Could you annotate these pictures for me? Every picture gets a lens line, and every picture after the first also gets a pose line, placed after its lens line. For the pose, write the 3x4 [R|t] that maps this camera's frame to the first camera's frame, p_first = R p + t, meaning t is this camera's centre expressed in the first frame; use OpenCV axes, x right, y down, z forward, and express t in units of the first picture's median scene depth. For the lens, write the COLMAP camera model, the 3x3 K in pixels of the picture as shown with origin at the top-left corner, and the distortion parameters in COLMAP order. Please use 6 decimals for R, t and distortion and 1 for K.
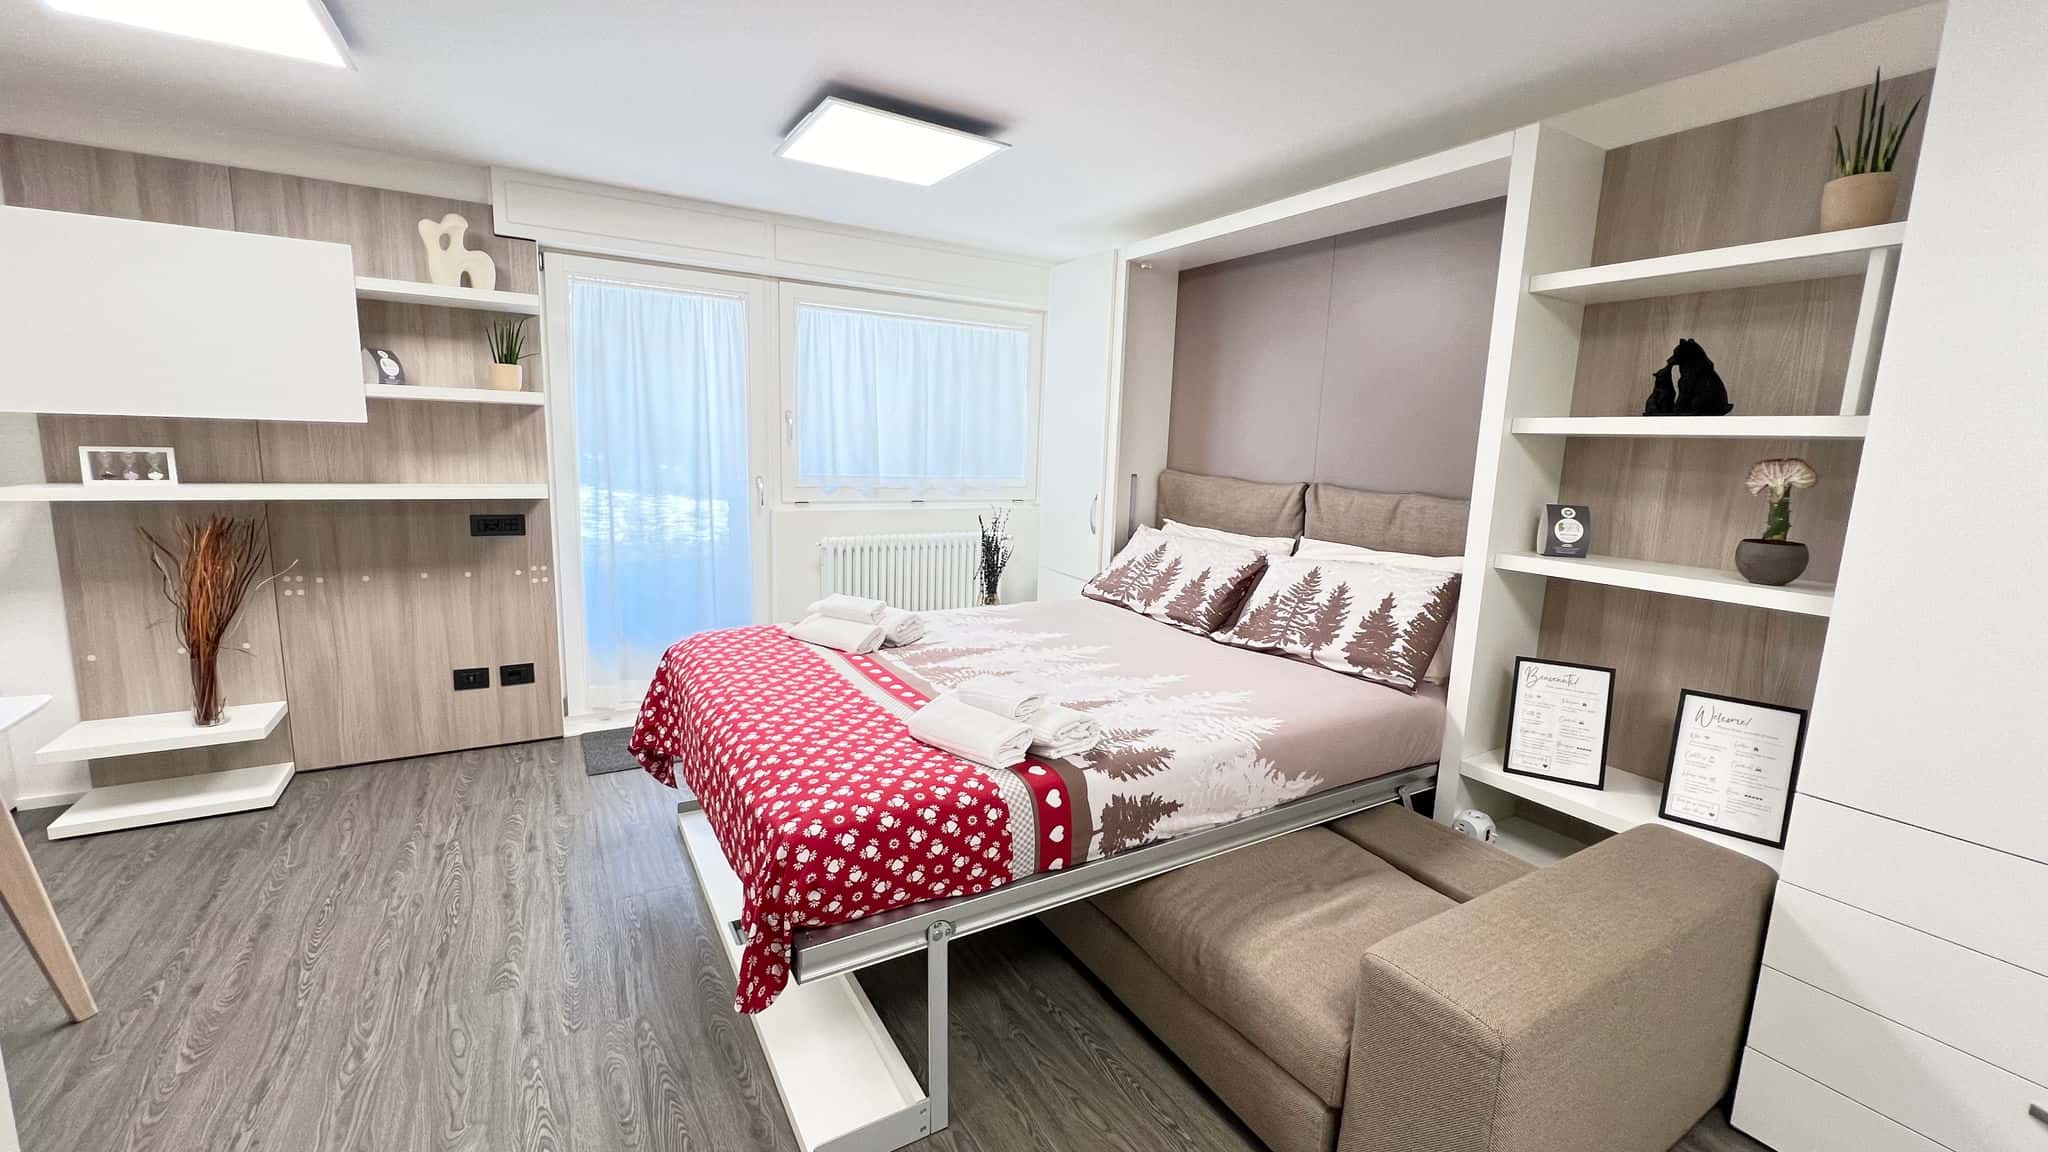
lens RADIAL K [[815.9, 0, 1021.3], [0, 815.9, 570.7], [0, 0, 1]] dist [-0.002140, -0.000252]
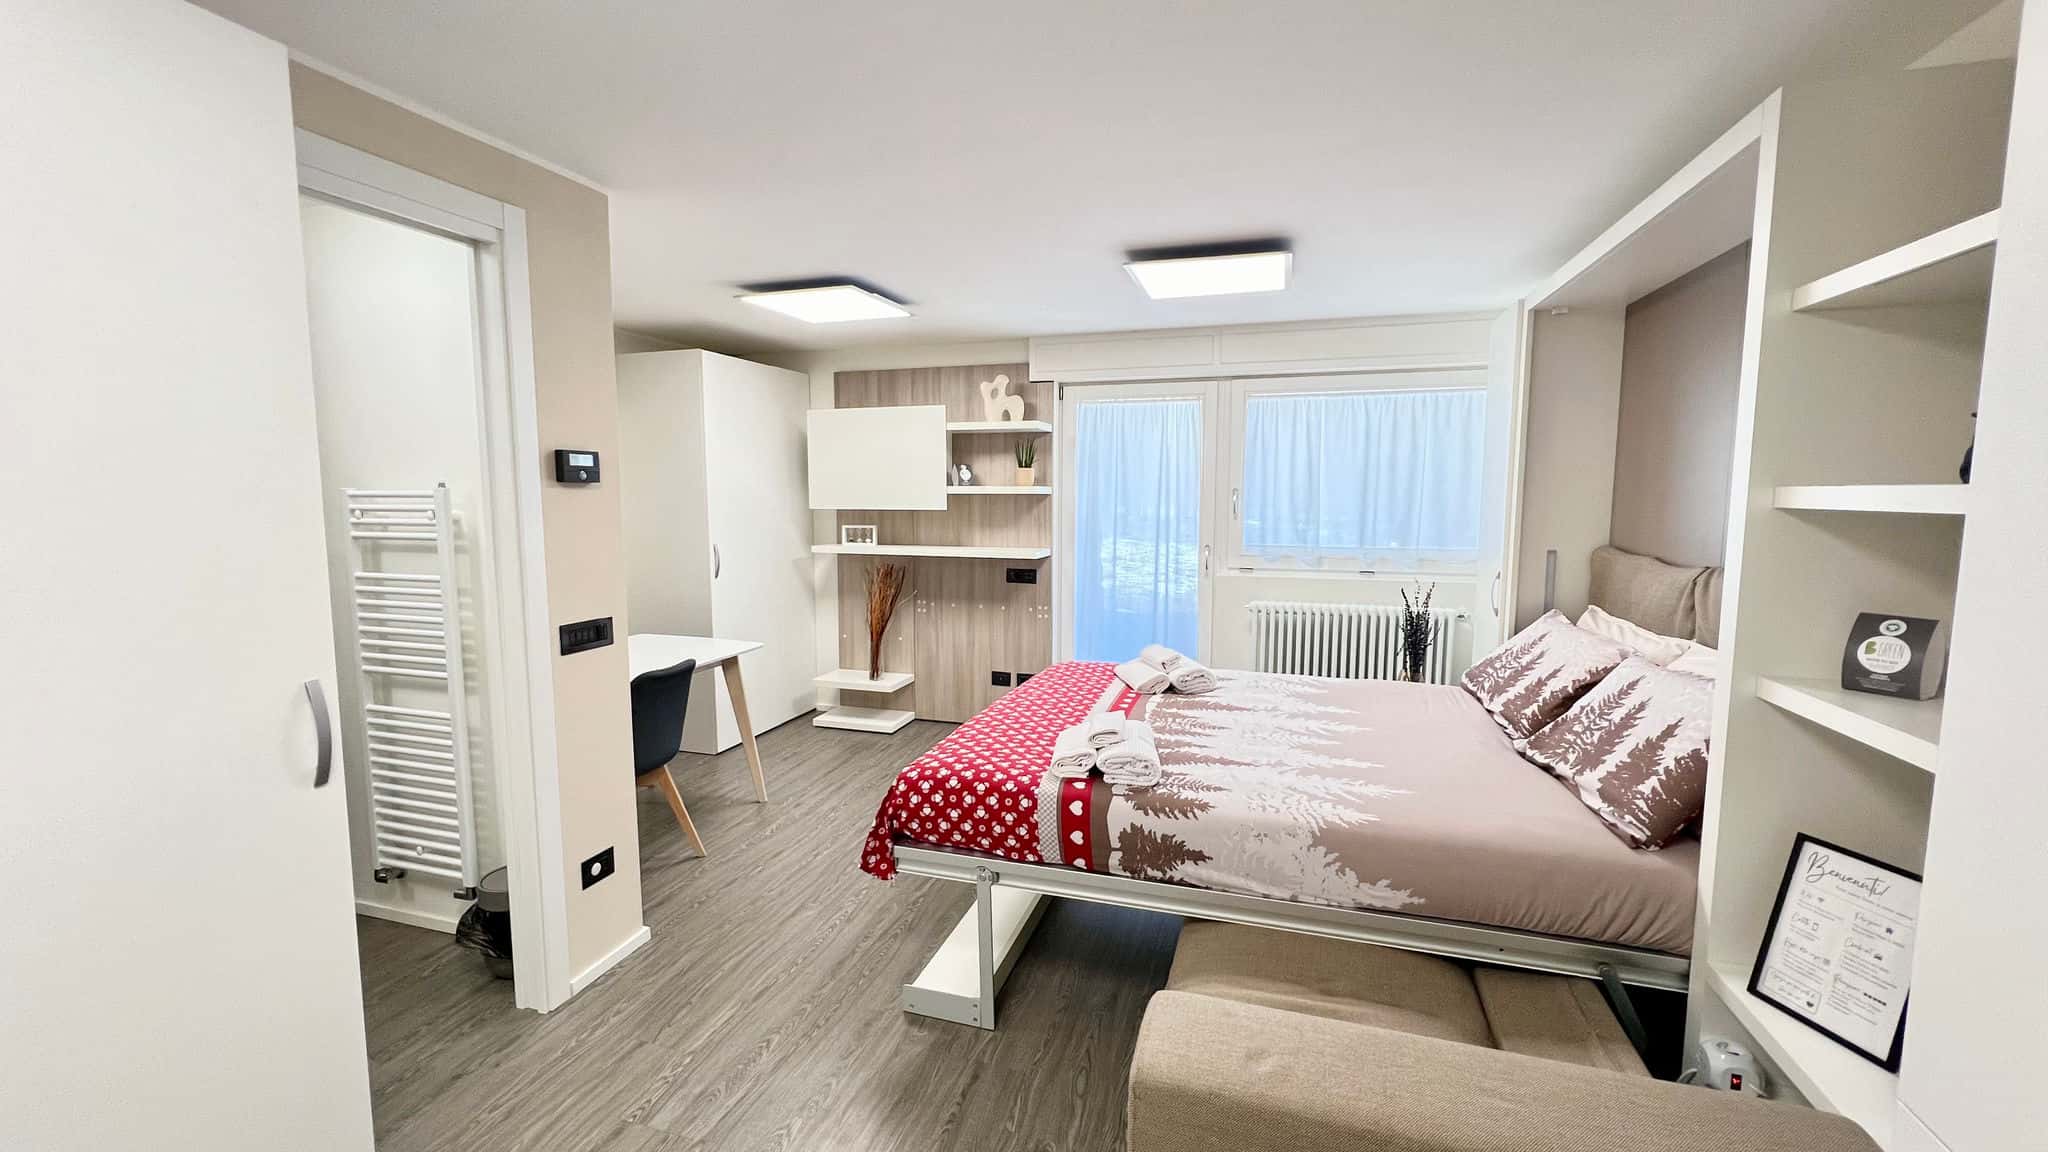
lens RADIAL K [[815.9, 0, 1021.0], [0, 815.9, 572.5], [0, 0, 1]] dist [-0.002140, -0.000252]
pose [[0.660544, 0.041479, -0.749641, 0.562531], [-0.096293, 0.994907, -0.029798, -0.023086], [0.744587, 0.091868, 0.661174, 0.040757]]
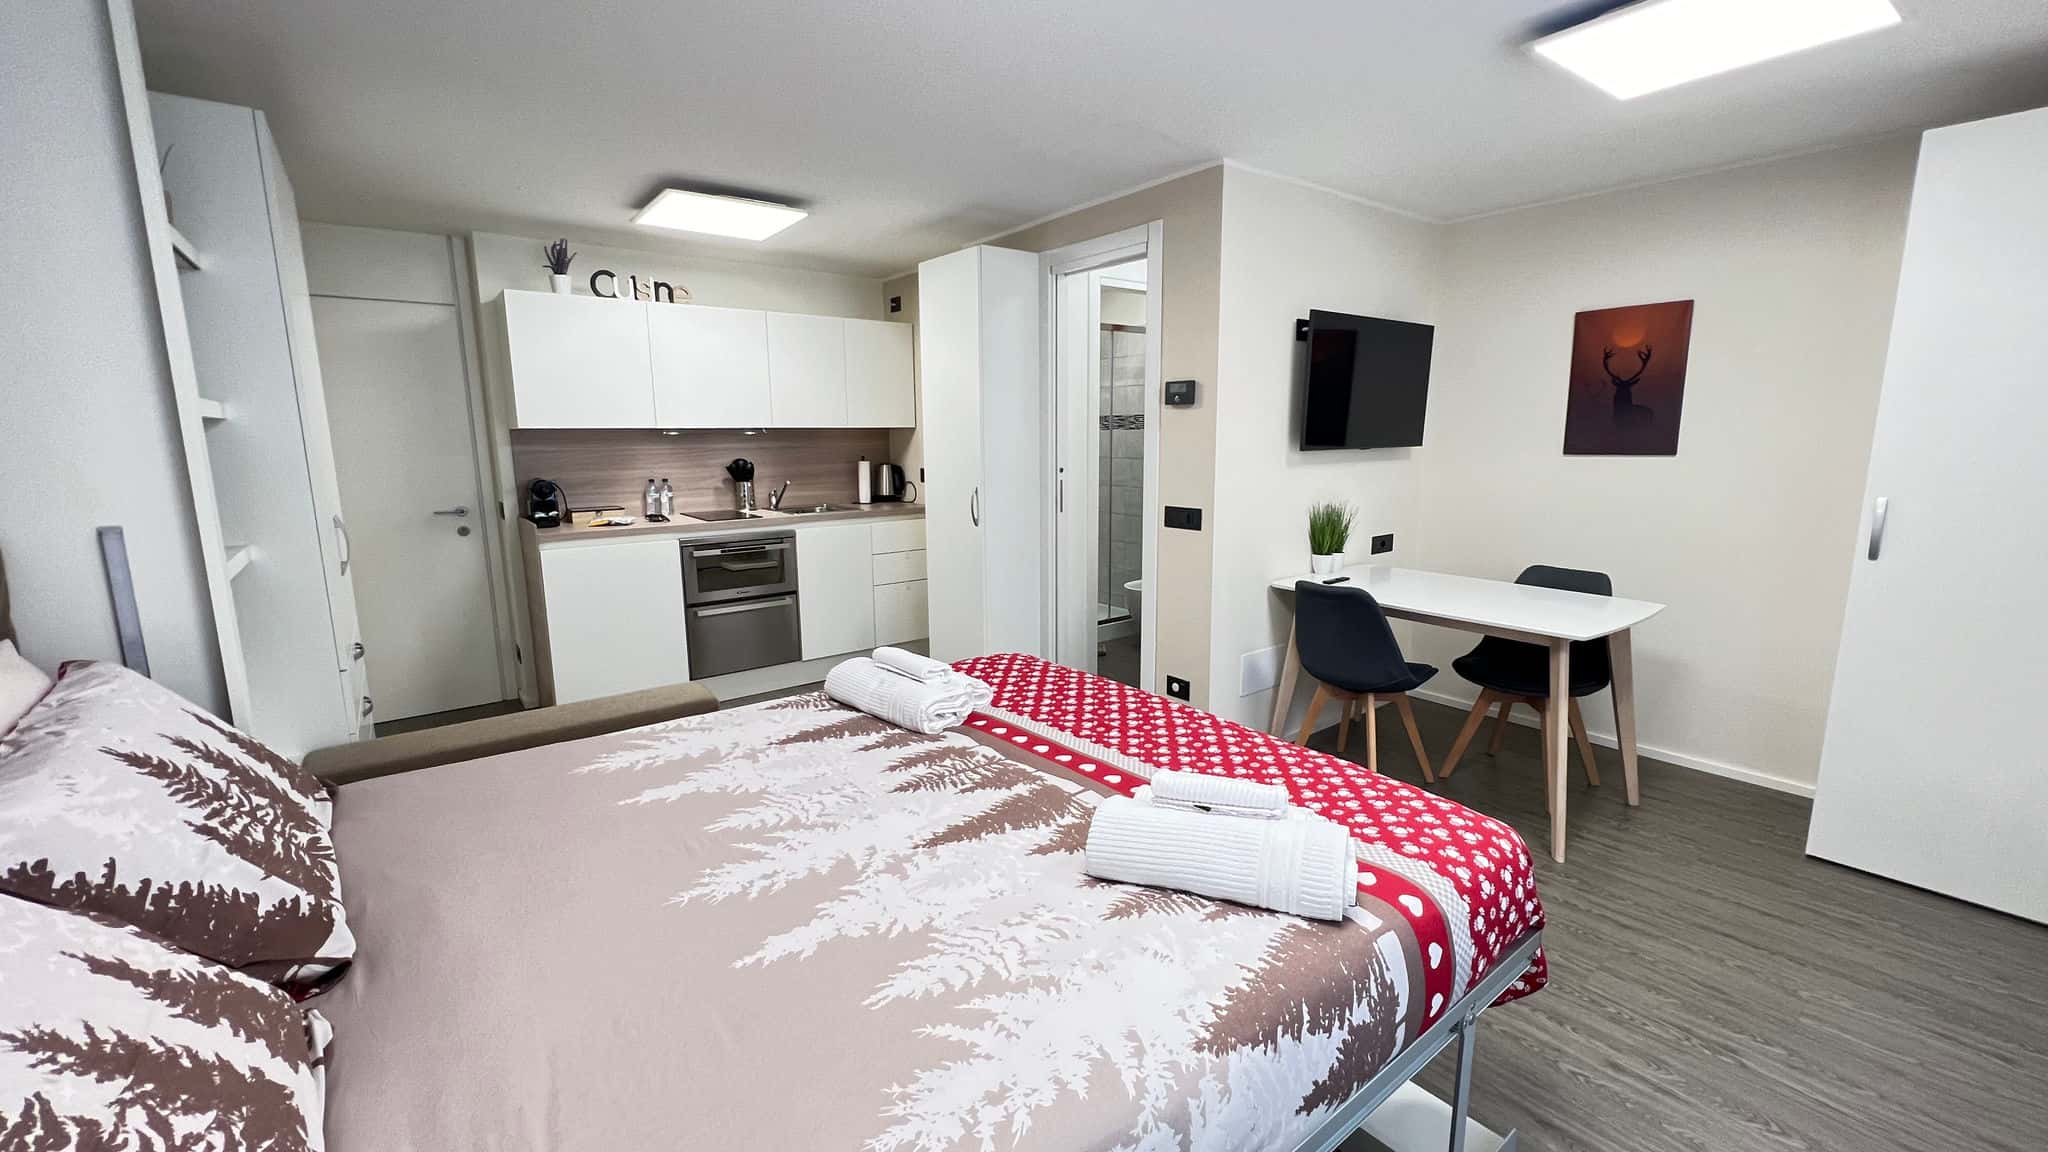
lens RADIAL K [[816.3, 0, 1021.8], [0, 816.3, 573.0], [0, 0, 1]] dist [-0.002068, -0.000508]
pose [[-0.992409, -0.006635, -0.122801, -0.026891], [-0.045789, 0.946685, 0.318889, -0.235775], [0.114138, 0.322092, -0.939803, 1.425485]]
